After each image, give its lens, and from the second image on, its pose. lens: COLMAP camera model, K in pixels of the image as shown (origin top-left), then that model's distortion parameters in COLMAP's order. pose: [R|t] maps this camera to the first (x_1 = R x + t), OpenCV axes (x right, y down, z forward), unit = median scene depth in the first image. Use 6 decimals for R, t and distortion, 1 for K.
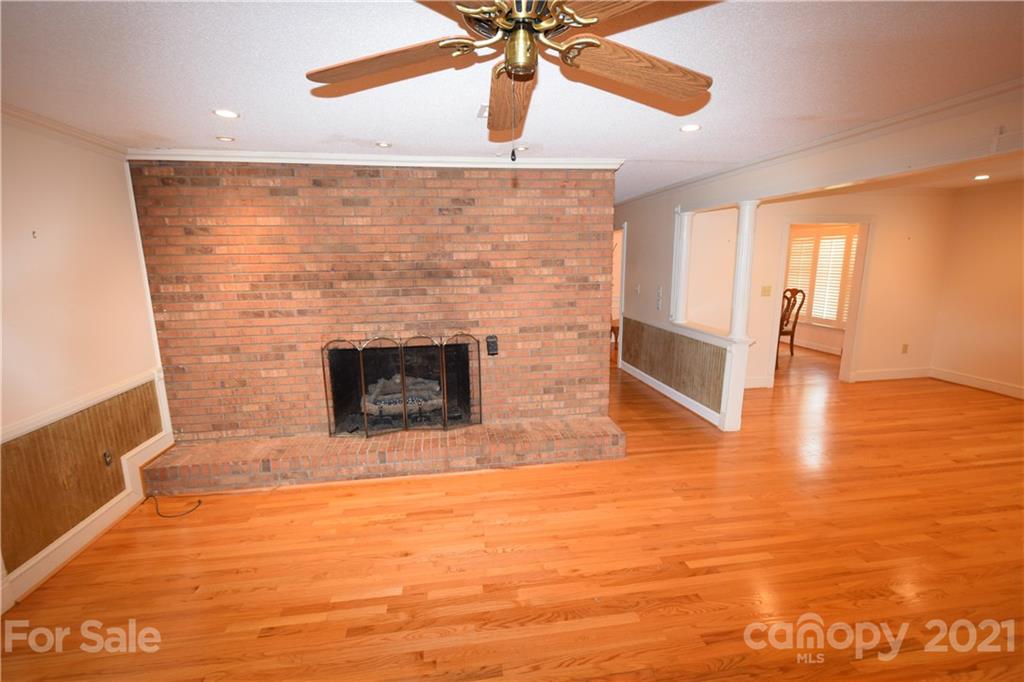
lens RADIAL K [[449.7, 0, 508.4], [0, 449.7, 345.6], [0, 0, 1]] dist [0.010021, -0.009189]
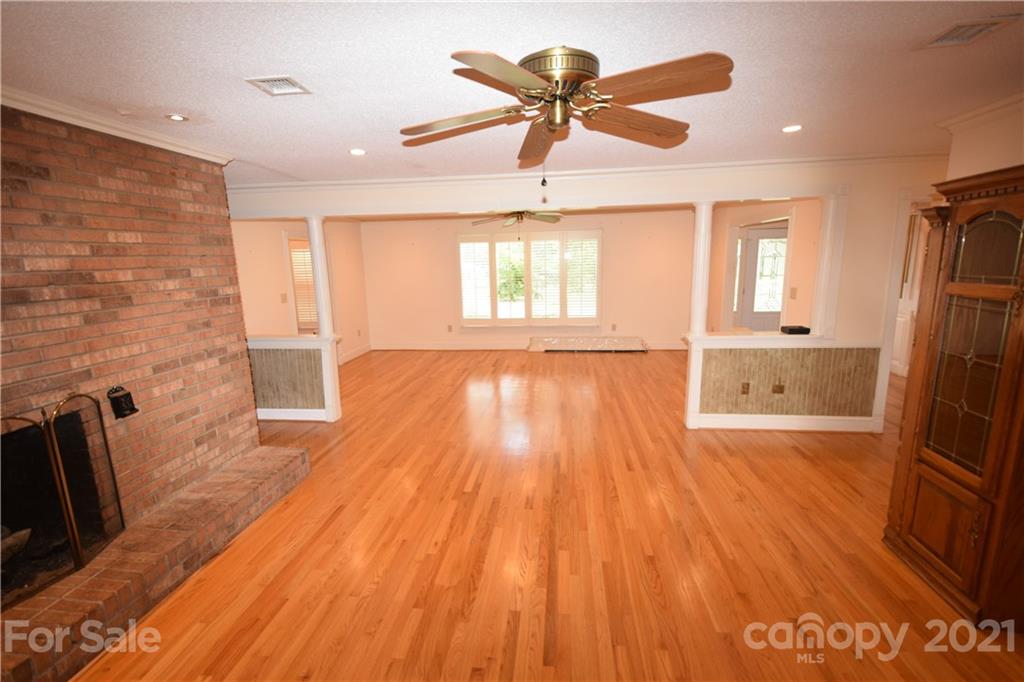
lens RADIAL K [[449.7, 0, 508.4], [0, 449.7, 345.6], [0, 0, 1]] dist [0.010021, -0.009189]
pose [[0.262487, -0.171930, 0.949495, -0.505031], [0.199120, 0.972471, 0.121043, -0.048177], [-0.944167, 0.157292, 0.289495, 0.283516]]
